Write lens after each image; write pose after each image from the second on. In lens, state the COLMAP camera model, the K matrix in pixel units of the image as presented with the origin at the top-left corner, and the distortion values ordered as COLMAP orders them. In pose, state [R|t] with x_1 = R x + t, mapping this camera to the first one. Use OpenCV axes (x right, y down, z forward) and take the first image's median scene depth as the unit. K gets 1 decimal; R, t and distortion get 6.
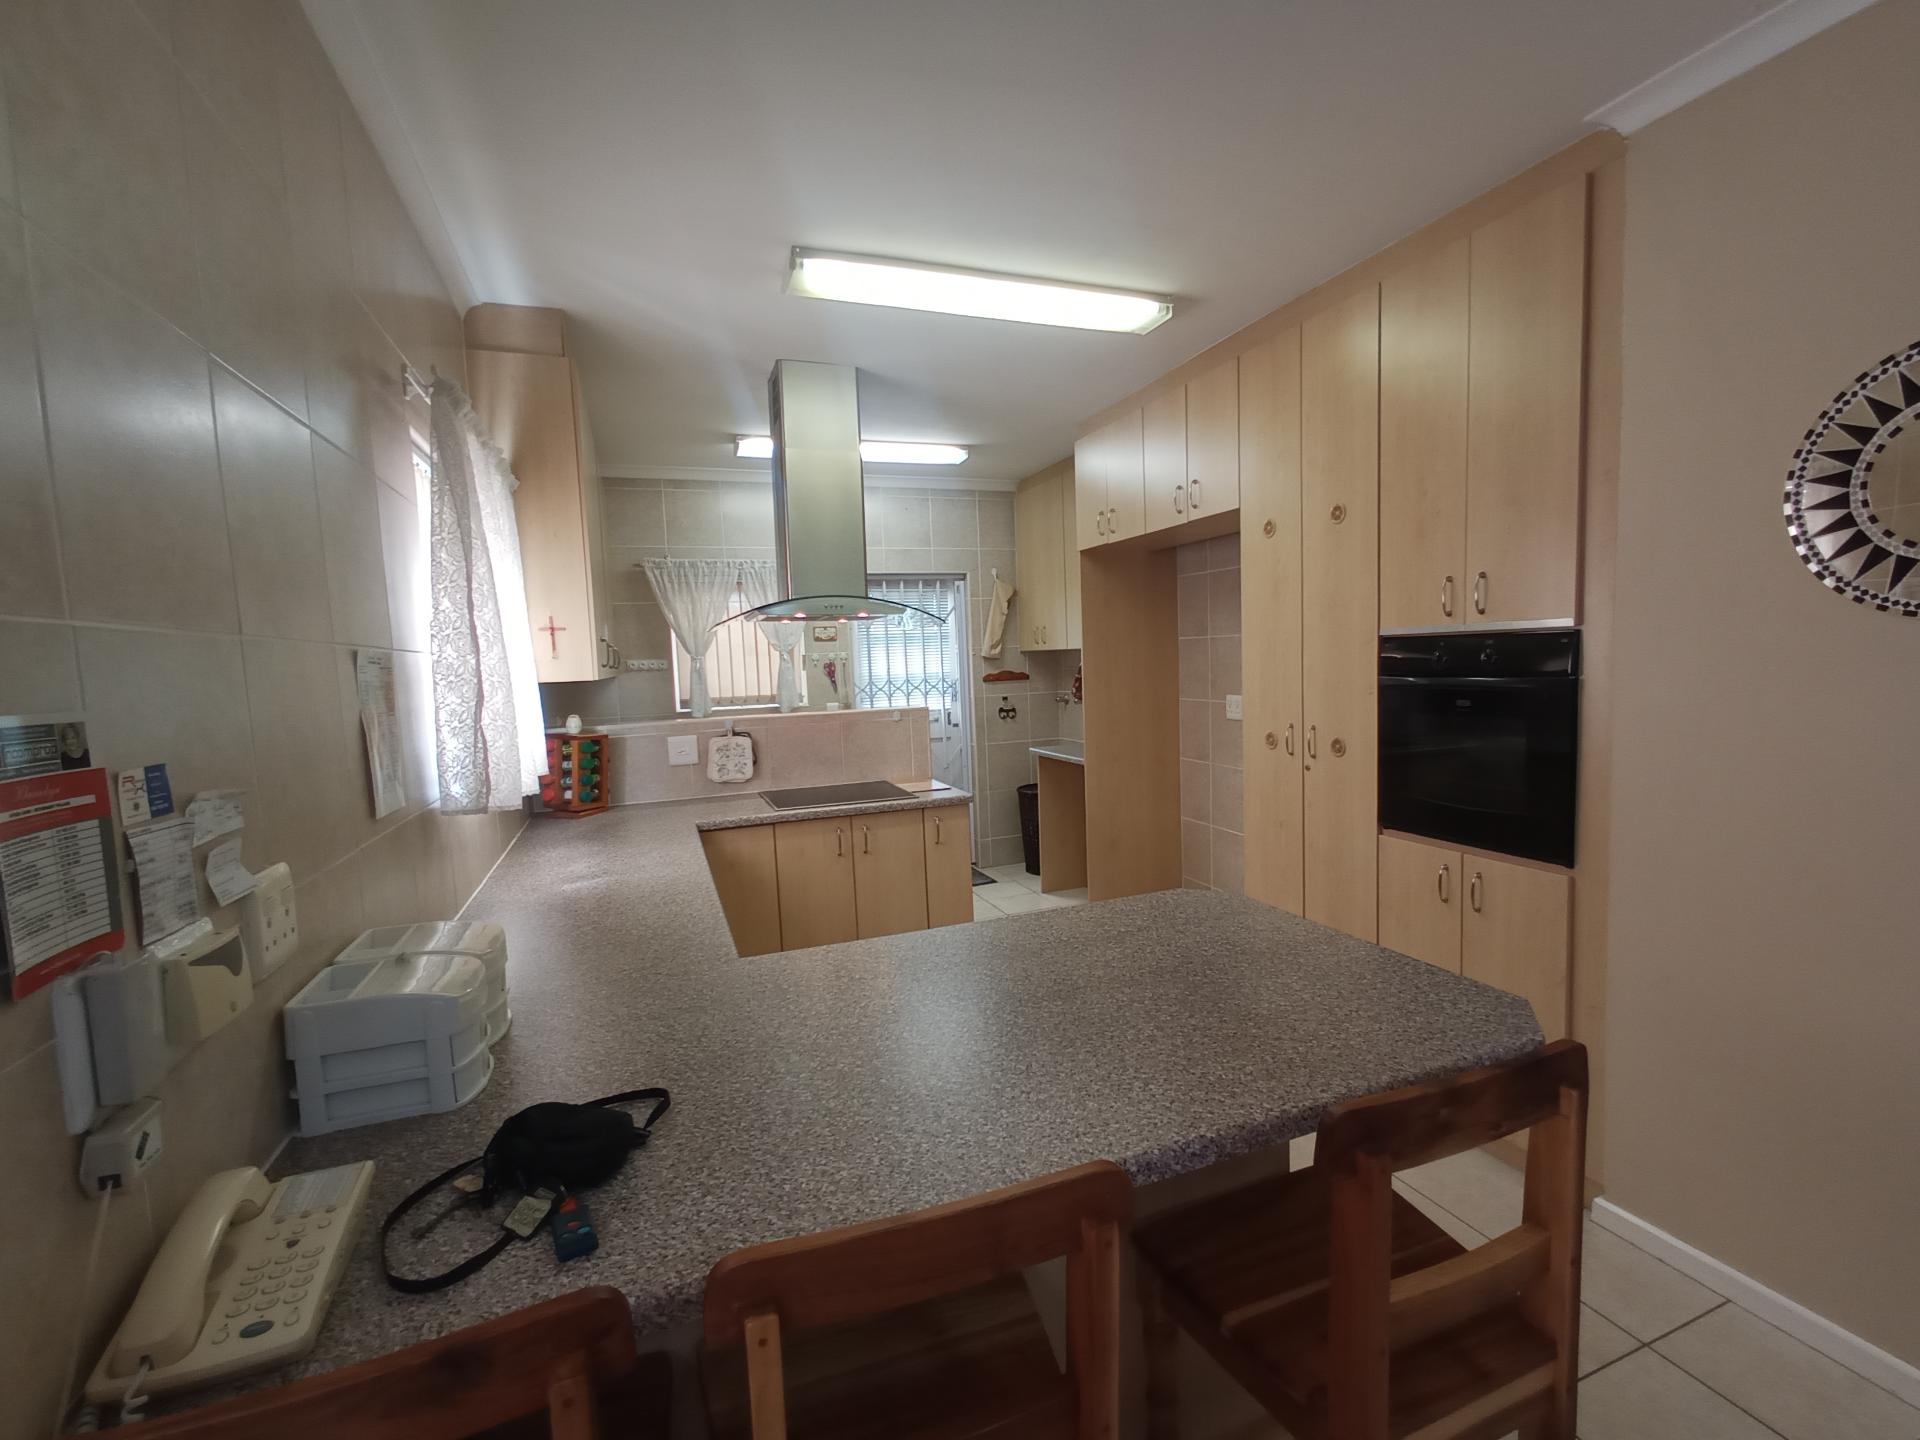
lens RADIAL K [[852.5, 0, 973.0], [0, 852.5, 730.4], [0, 0, 1]] dist [-0.002584, 0.000529]
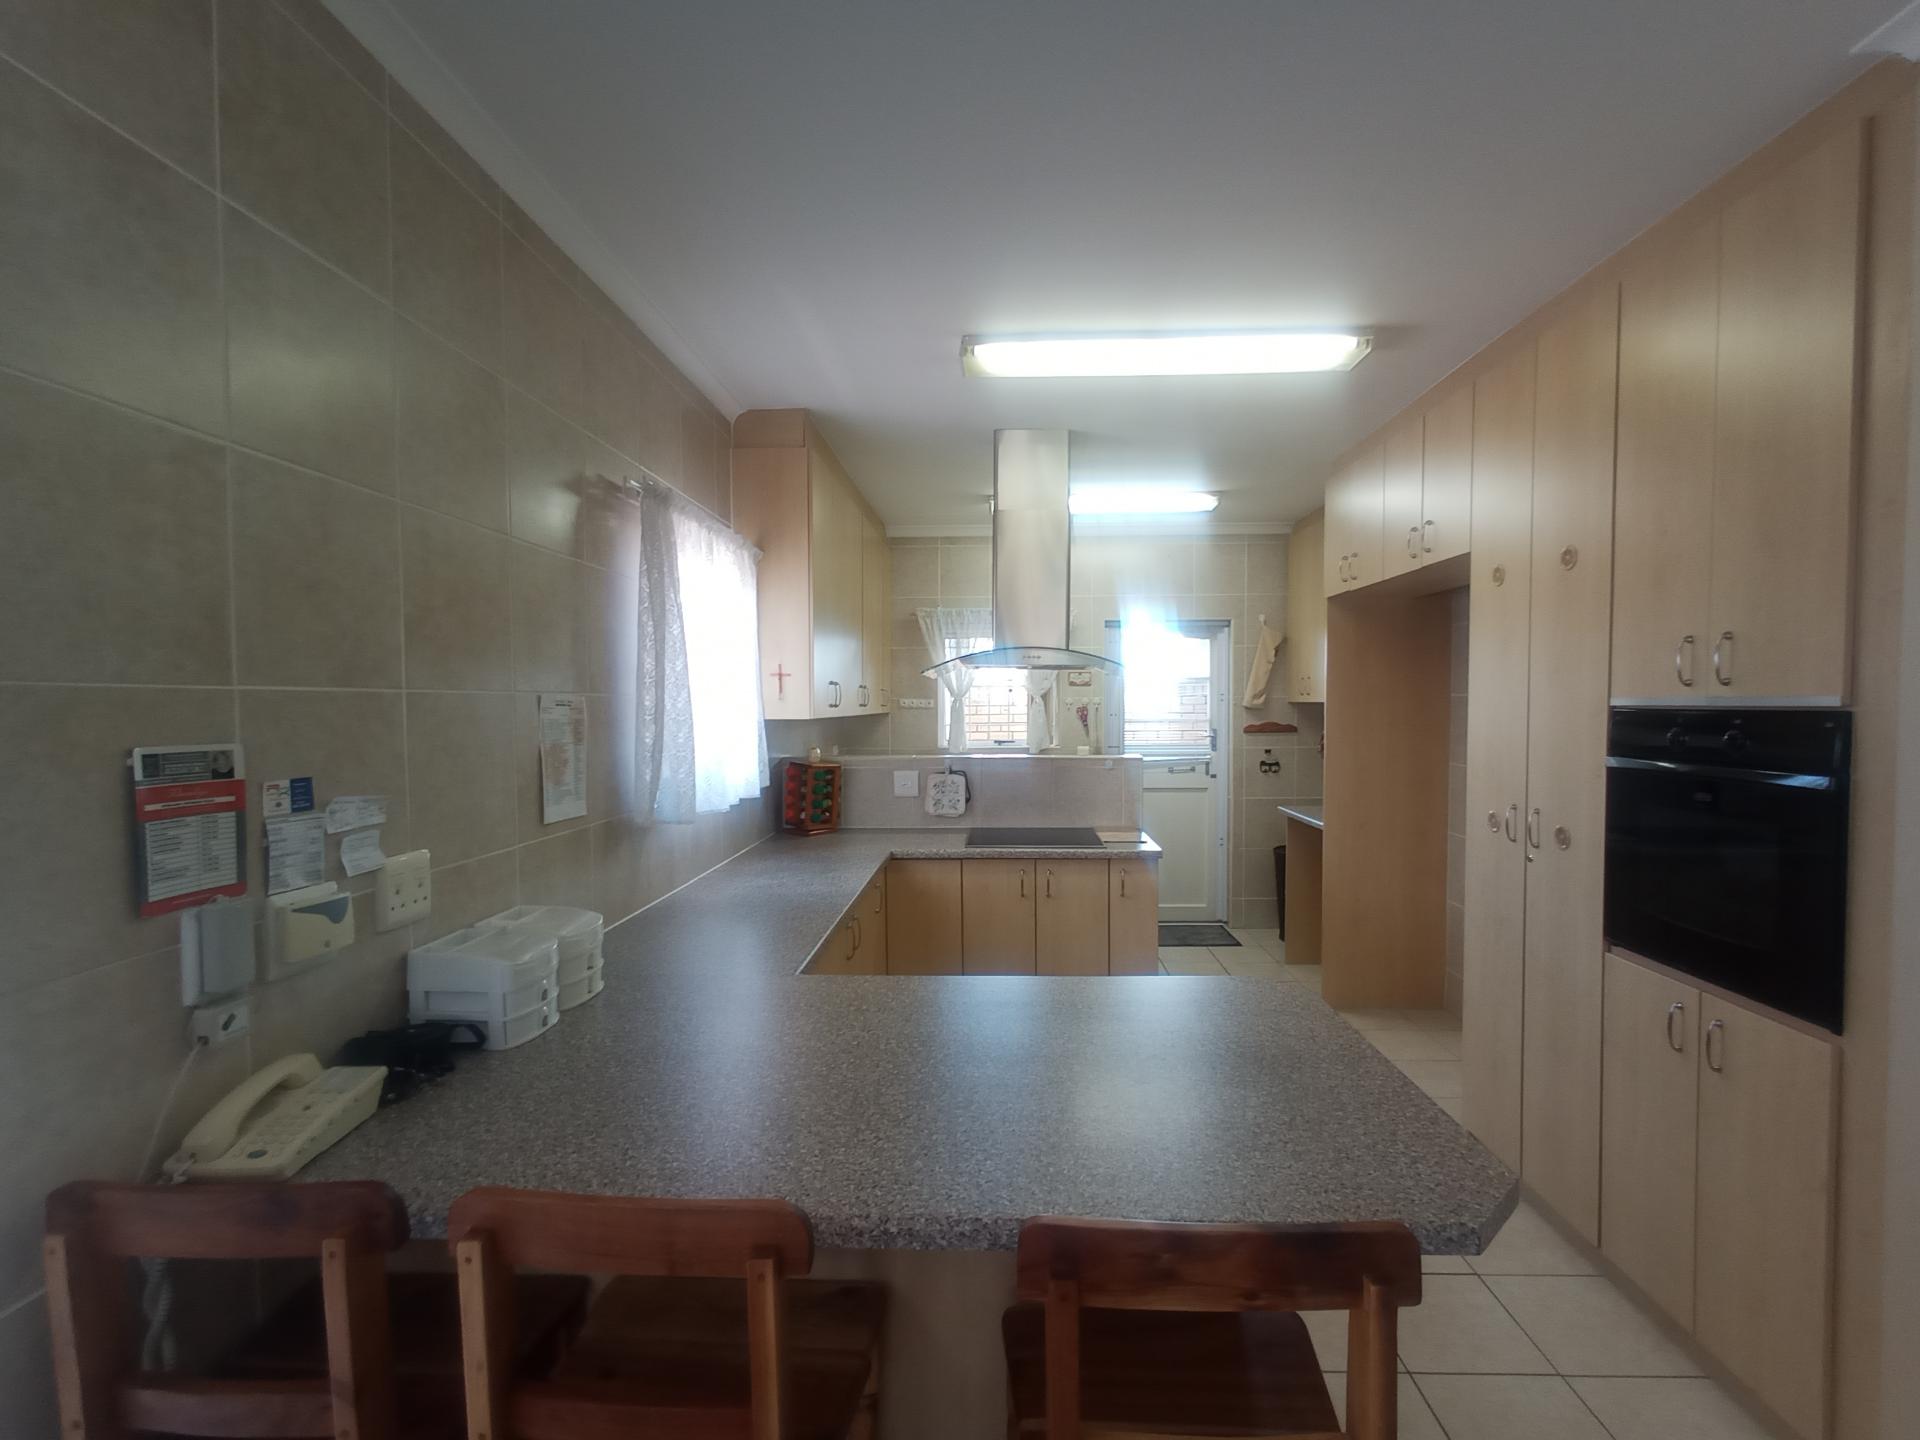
lens RADIAL K [[852.5, 0, 973.0], [0, 852.5, 730.4], [0, 0, 1]] dist [-0.002584, 0.000529]
pose [[0.921234, 0.046885, -0.386174, 0.187074], [-0.063999, 0.997450, -0.031573, -0.018692], [0.383709, 0.053800, 0.921885, 0.011318]]
